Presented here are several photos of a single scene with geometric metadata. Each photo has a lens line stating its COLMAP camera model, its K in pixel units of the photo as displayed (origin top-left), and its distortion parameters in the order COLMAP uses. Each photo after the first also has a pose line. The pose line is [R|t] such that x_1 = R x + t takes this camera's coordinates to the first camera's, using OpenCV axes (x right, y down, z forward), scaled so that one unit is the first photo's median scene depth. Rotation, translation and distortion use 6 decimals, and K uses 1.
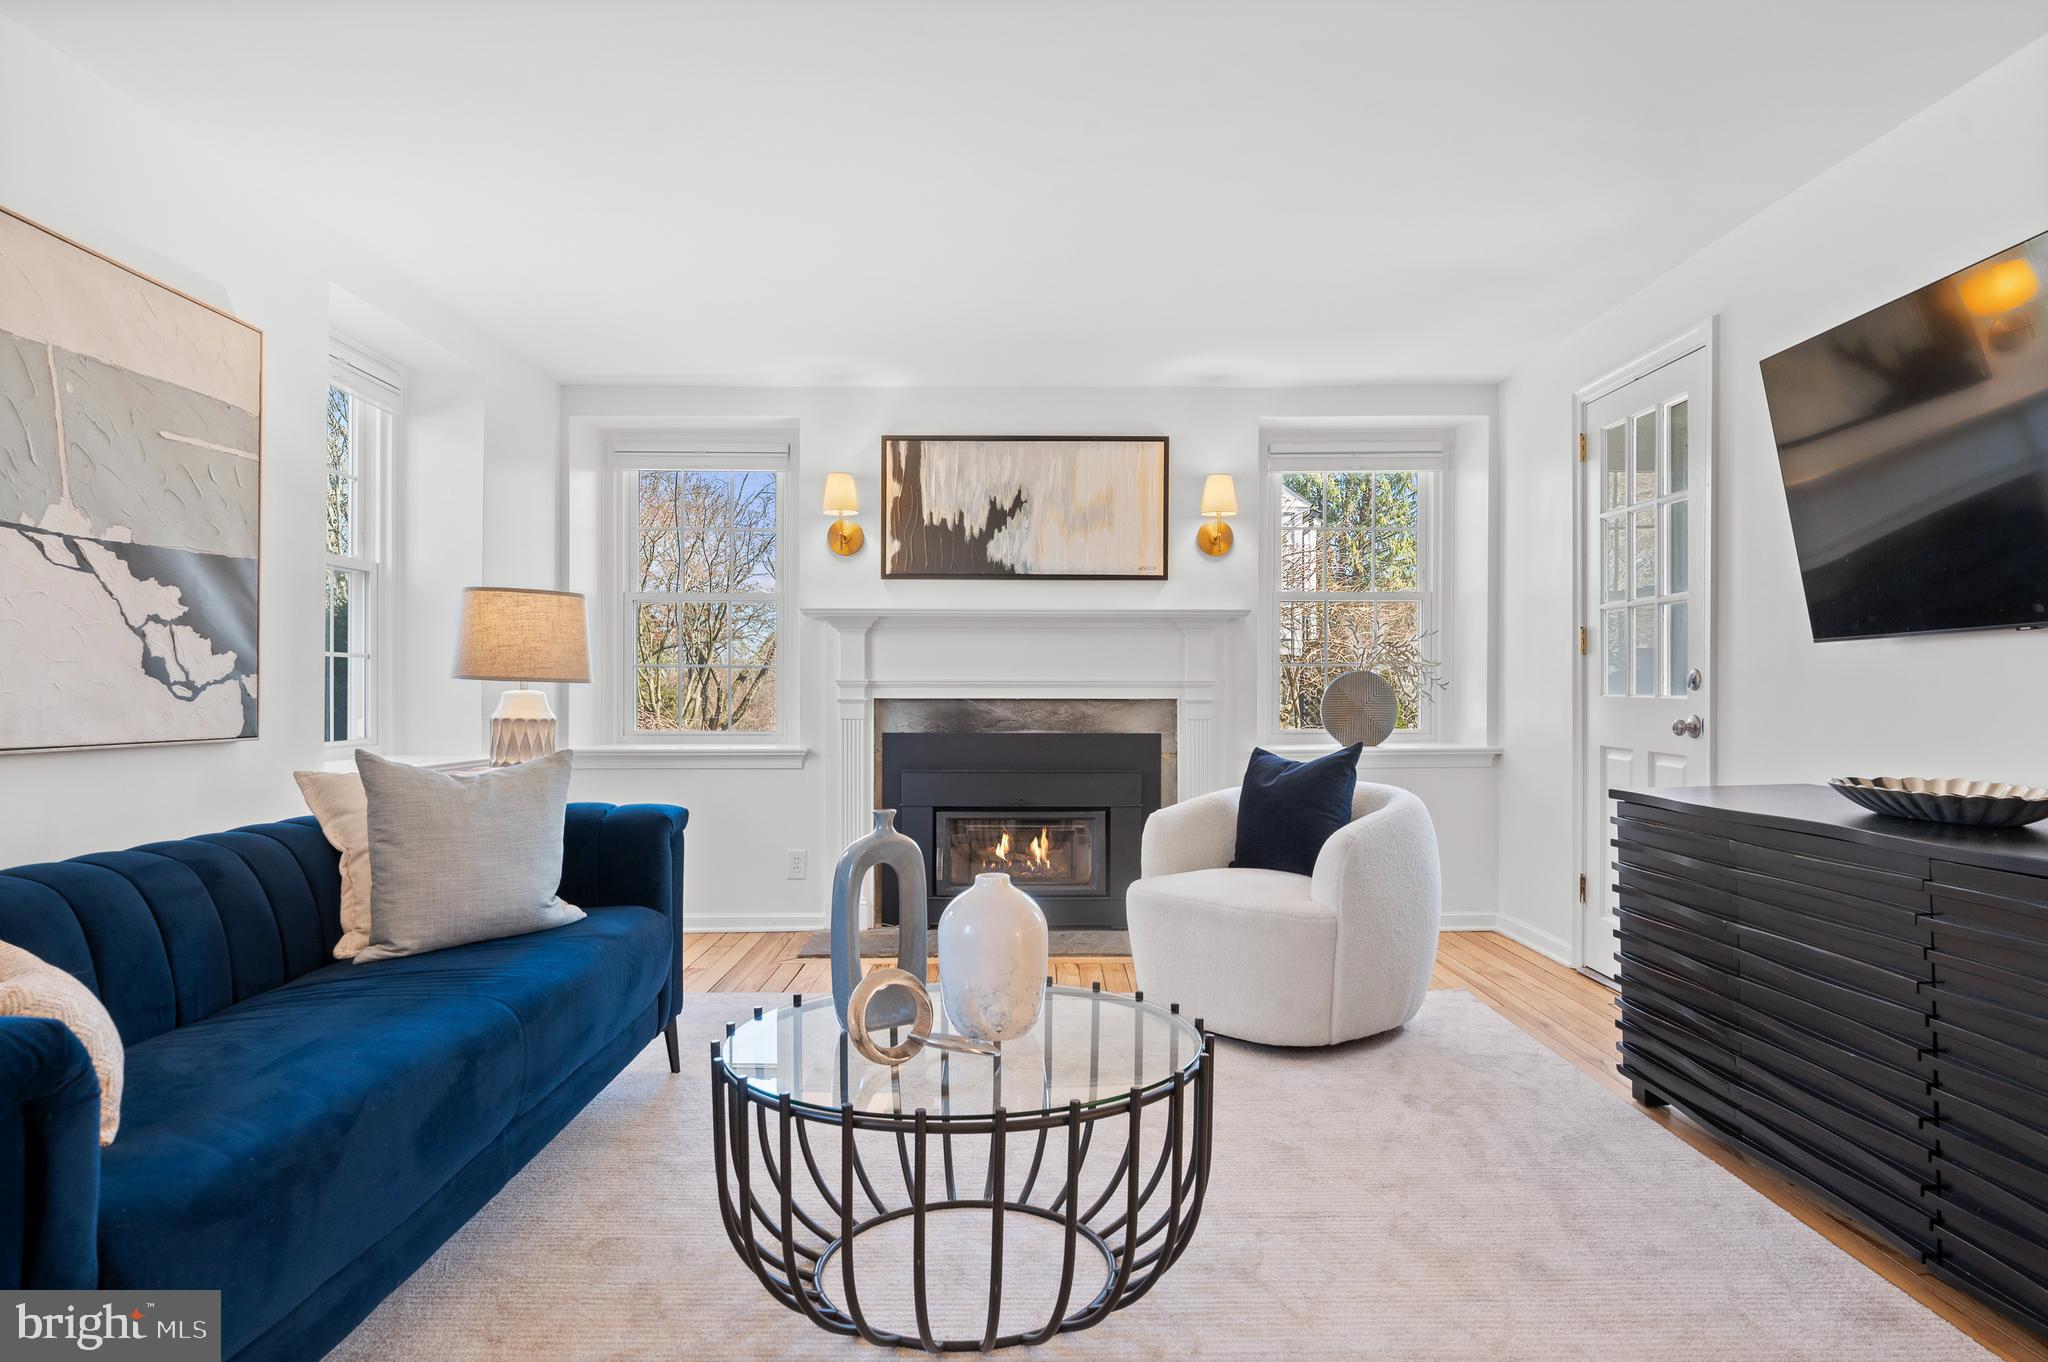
lens RADIAL K [[1194.3, 0, 1023.4], [0, 1194.3, 687.9], [0, 0, 1]] dist [0.001539, -0.000485]
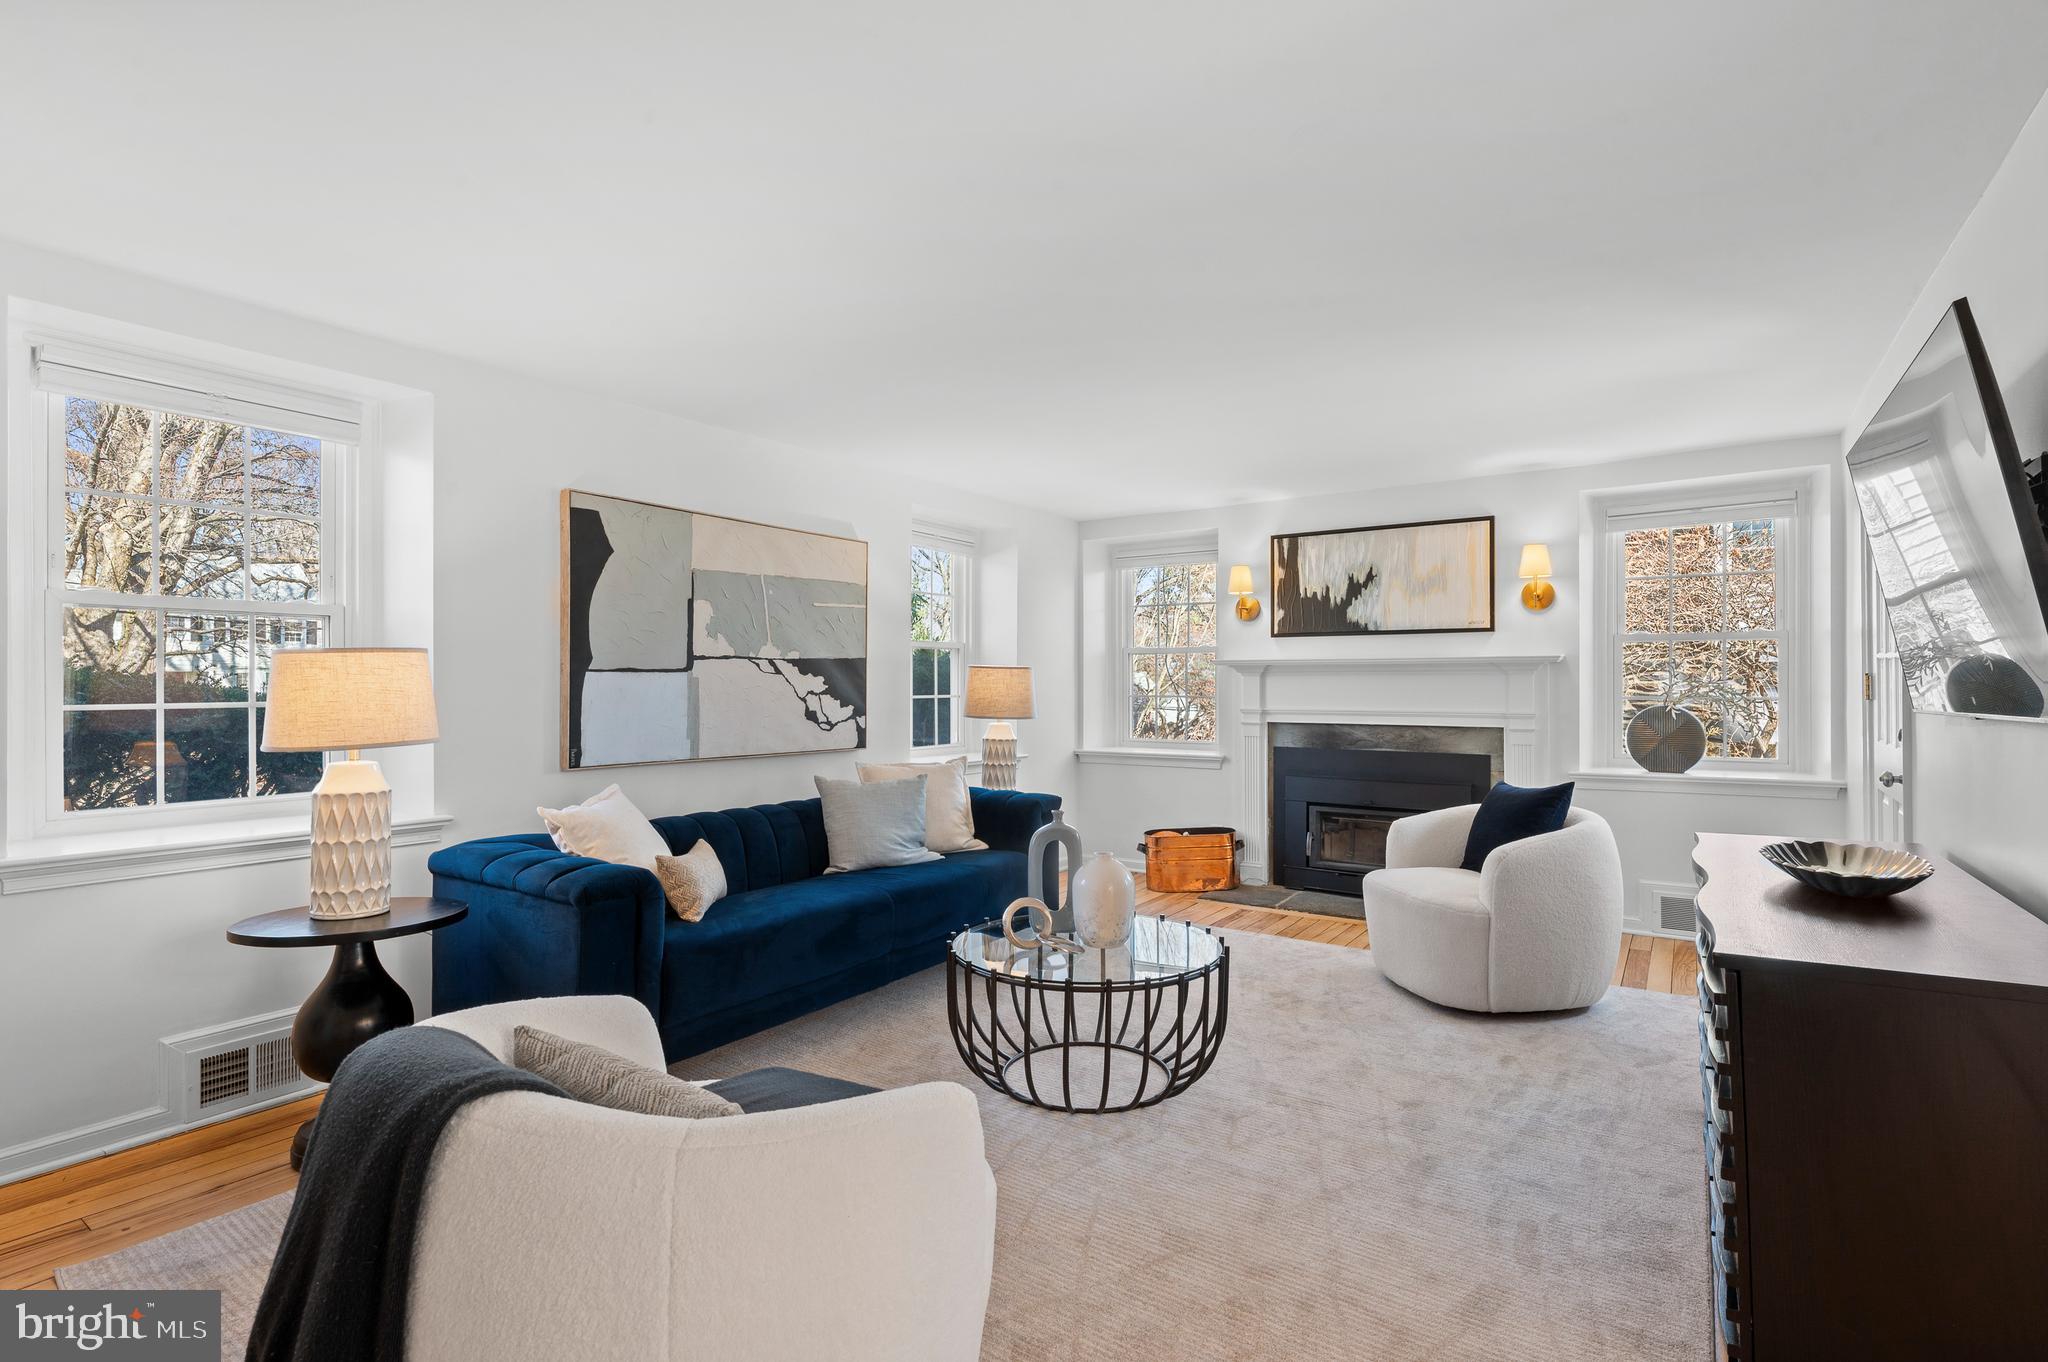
lens RADIAL K [[954.0, 0, 1031.4], [0, 954.0, 673.9], [0, 0, 1]] dist [-0.001146, -0.000927]
pose [[0.822099, -0.008780, -0.569277, 0.439800], [0.003751, 0.999943, -0.010006, -0.057988], [0.569332, 0.006090, 0.822085, -0.129793]]
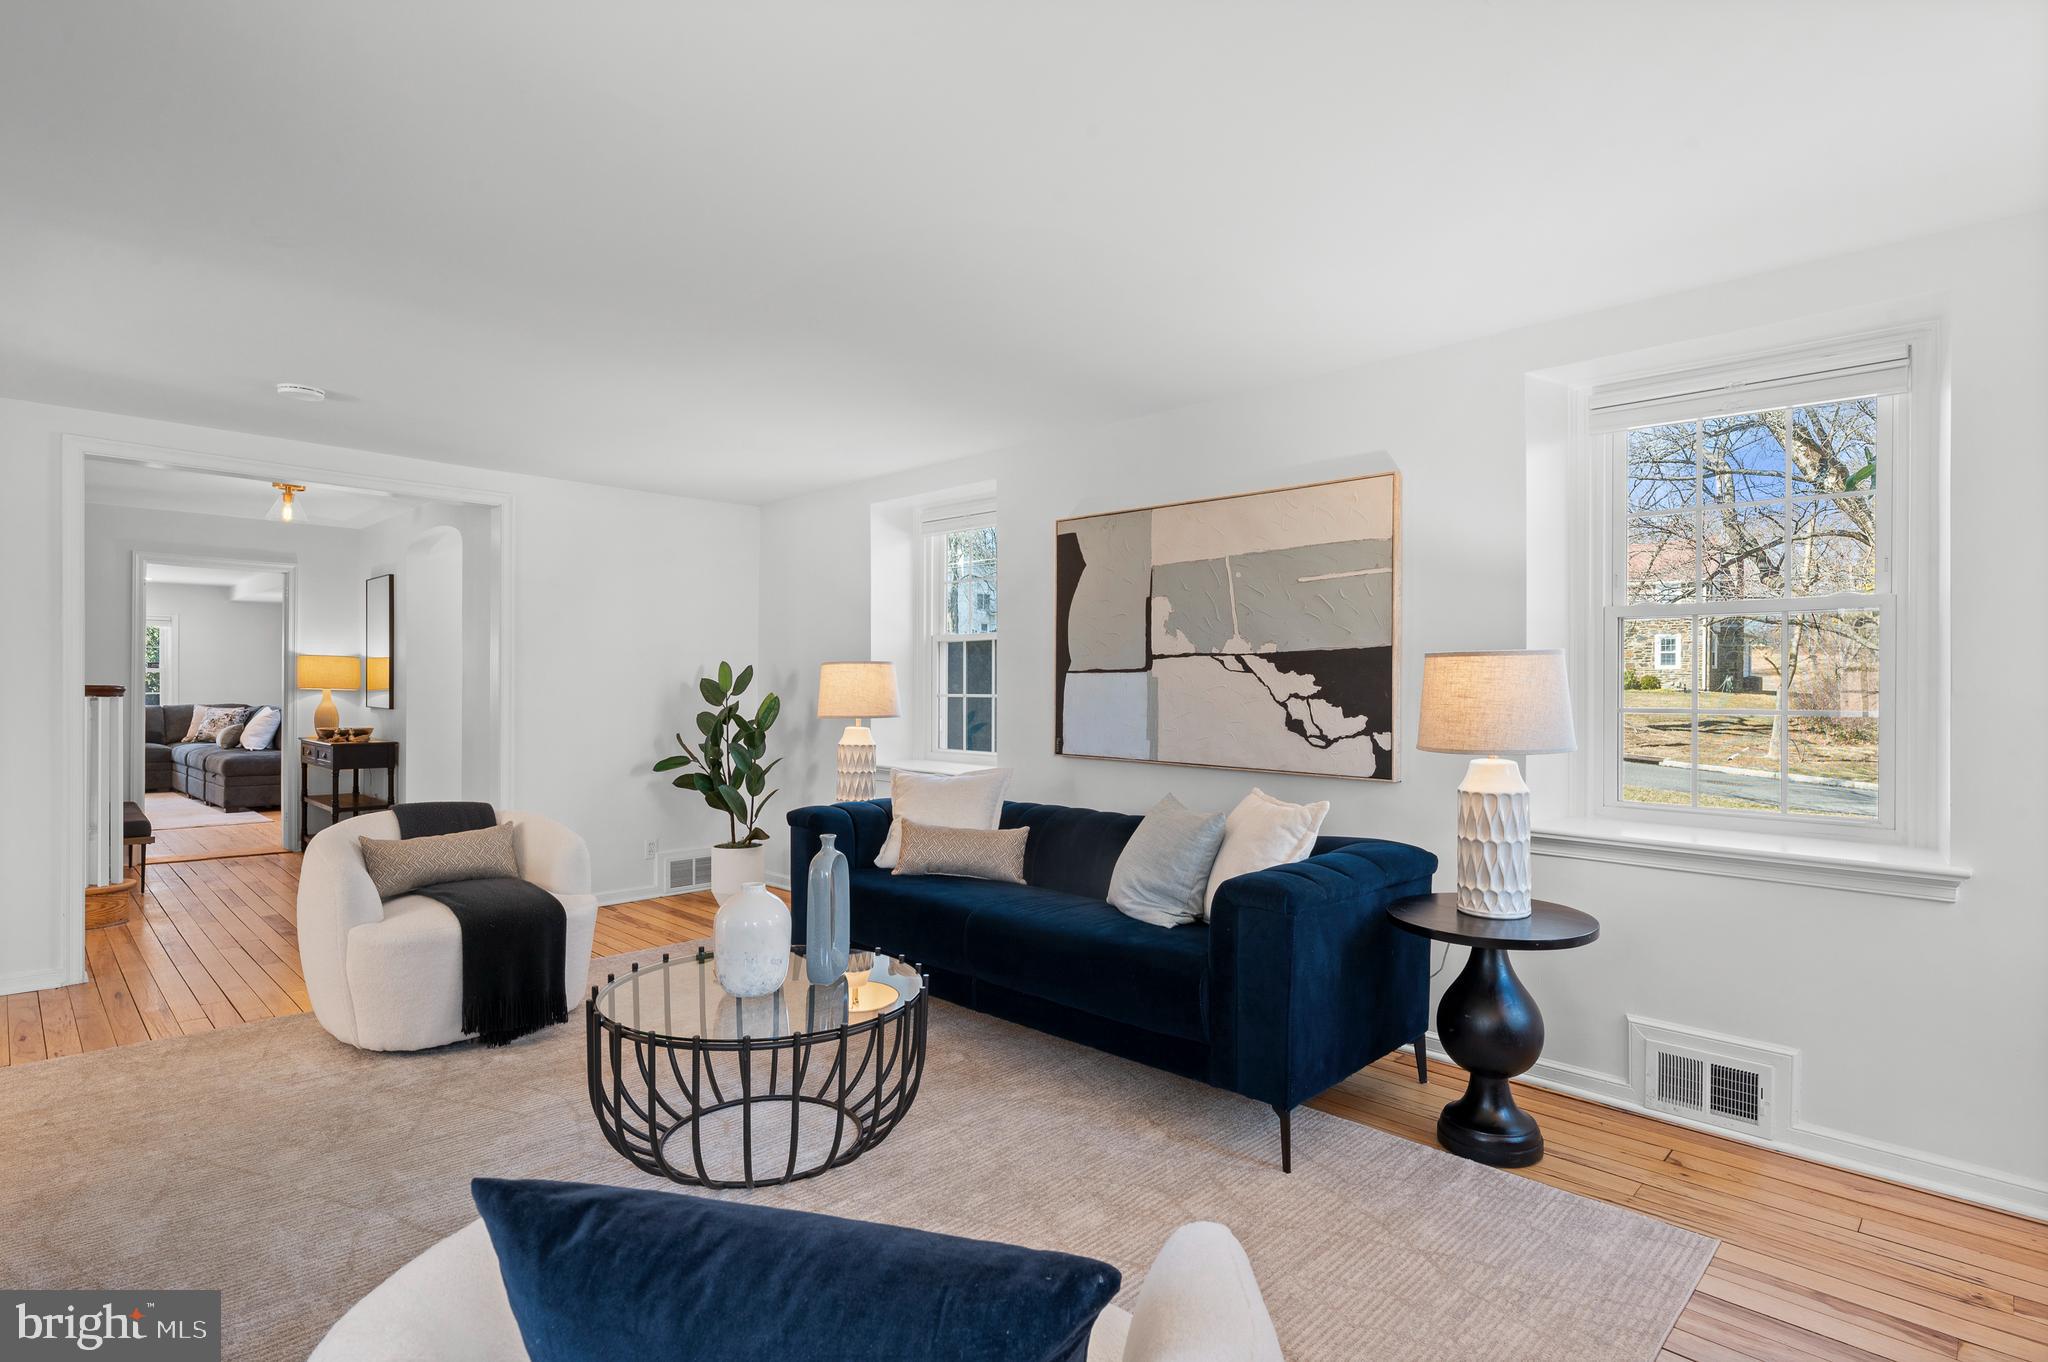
lens RADIAL K [[1022.5, 0, 1030.1], [0, 1022.5, 676.3], [0, 0, 1]] dist [-0.004662, -0.001071]
pose [[-0.706109, -0.013706, -0.707970, 0.404160], [-0.007361, 0.999901, -0.012016, -0.051881], [0.708065, -0.003273, -0.706140, 1.375809]]
